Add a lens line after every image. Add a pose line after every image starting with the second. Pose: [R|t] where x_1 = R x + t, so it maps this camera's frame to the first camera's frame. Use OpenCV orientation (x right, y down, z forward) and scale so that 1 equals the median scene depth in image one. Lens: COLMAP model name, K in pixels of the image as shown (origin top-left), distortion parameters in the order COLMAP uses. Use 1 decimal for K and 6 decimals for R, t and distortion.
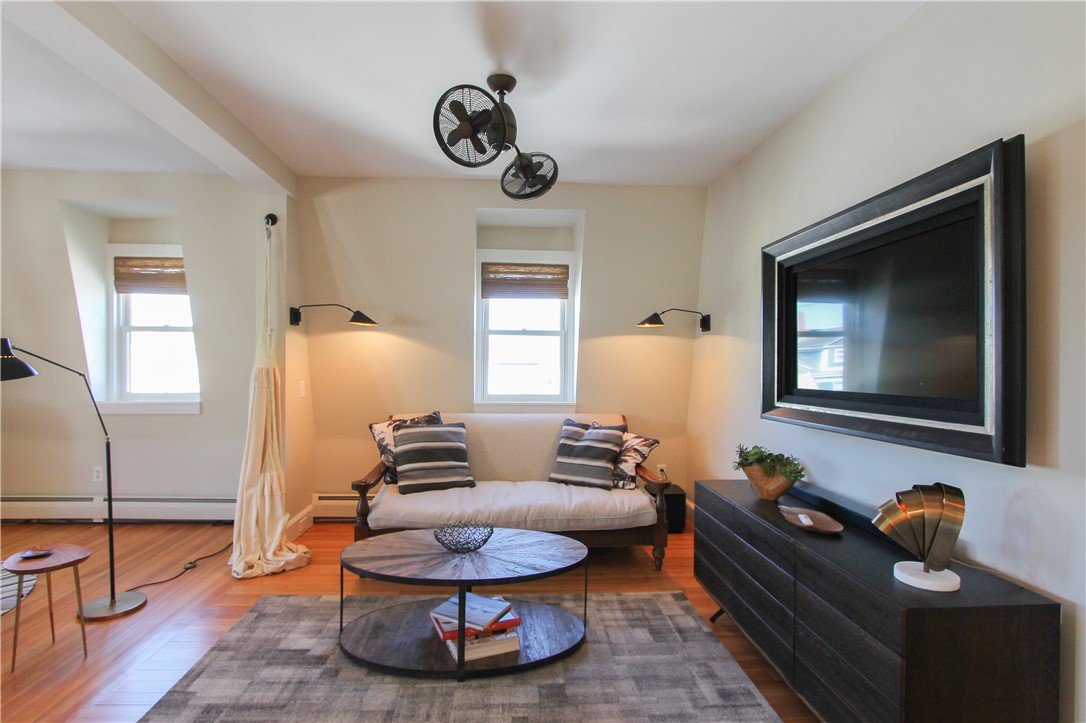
lens RADIAL K [[528.4, 0, 538.0], [0, 528.4, 366.9], [0, 0, 1]] dist [-0.021017, 0.001431]
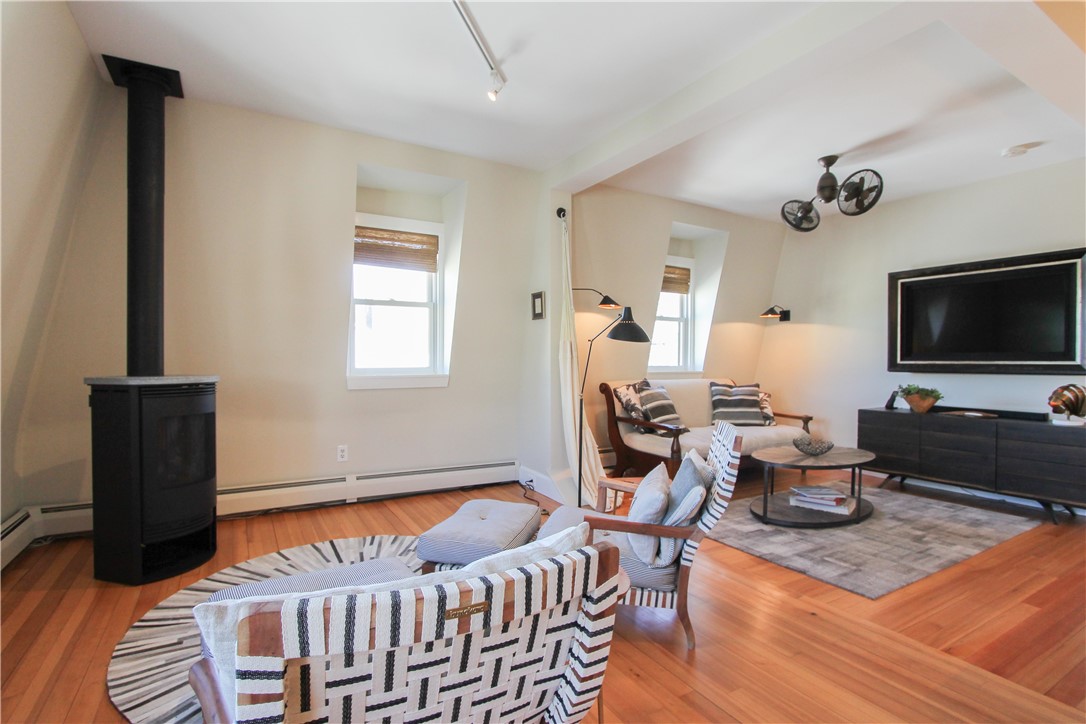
lens RADIAL K [[519.4, 0, 538.7], [0, 519.4, 367.5], [0, 0, 1]] dist [-0.018440, 0.001898]
pose [[0.892194, -0.012348, 0.451483, -1.048616], [0.004537, 0.999821, 0.018380, 0.037099], [-0.451629, -0.014350, 0.892091, -0.002087]]
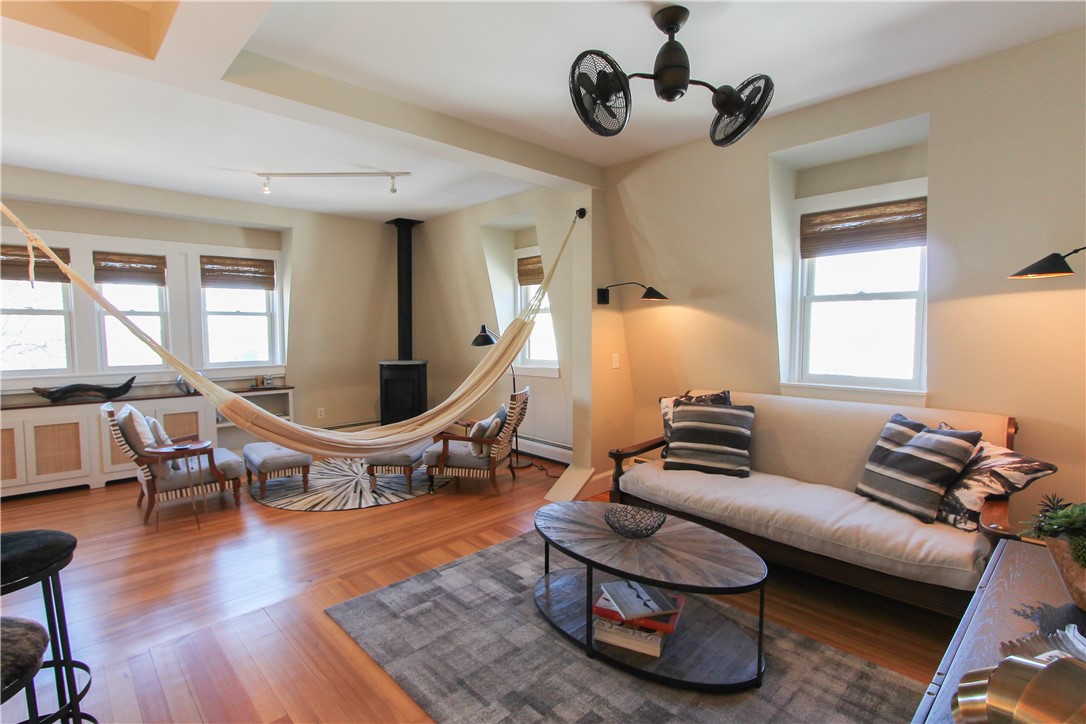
lens RADIAL K [[522.8, 0, 537.8], [0, 522.8, 366.8], [0, 0, 1]] dist [-0.001772, 0.004217]
pose [[0.639327, 0.042993, -0.767732, 0.318357], [0.007297, 0.998052, 0.061967, -0.016504], [0.768900, -0.045220, 0.637768, 0.173847]]
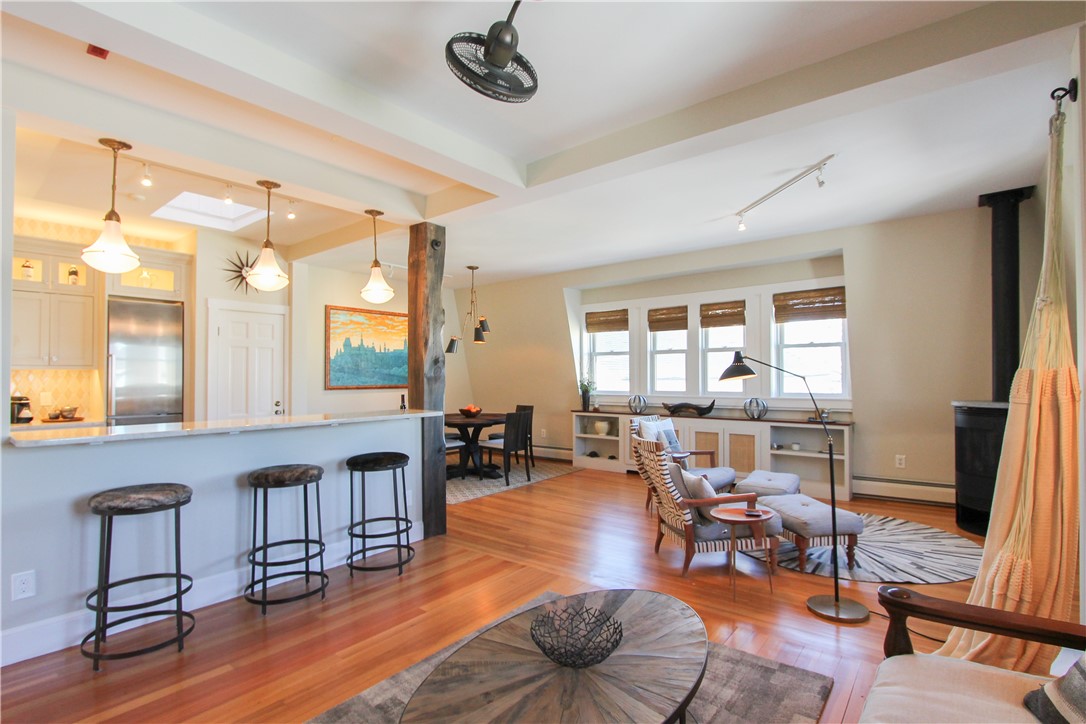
lens RADIAL K [[519.4, 0, 538.7], [0, 519.4, 367.5], [0, 0, 1]] dist [-0.018440, 0.001898]
pose [[-0.685287, -0.013457, -0.728149, 0.227802], [-0.000725, 0.999841, -0.017795, 0.008876], [0.728273, -0.011667, -0.685188, 0.932863]]
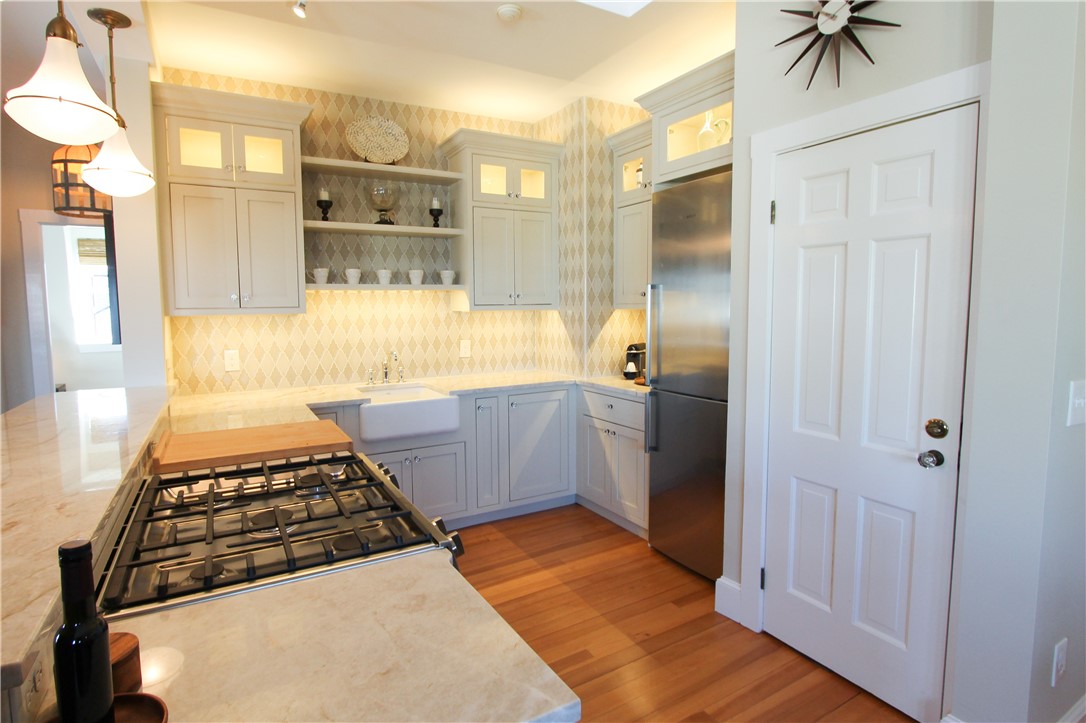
lens RADIAL K [[543.1, 0, 515.8], [0, 543.1, 351.1], [0, 0, 1]] dist [-0.021236, 0.000233]
pose [[-0.422668, -0.077308, 0.902981, -0.585247], [0.009650, 0.995915, 0.089781, -0.020309], [-0.906233, 0.046661, -0.420195, -0.125191]]
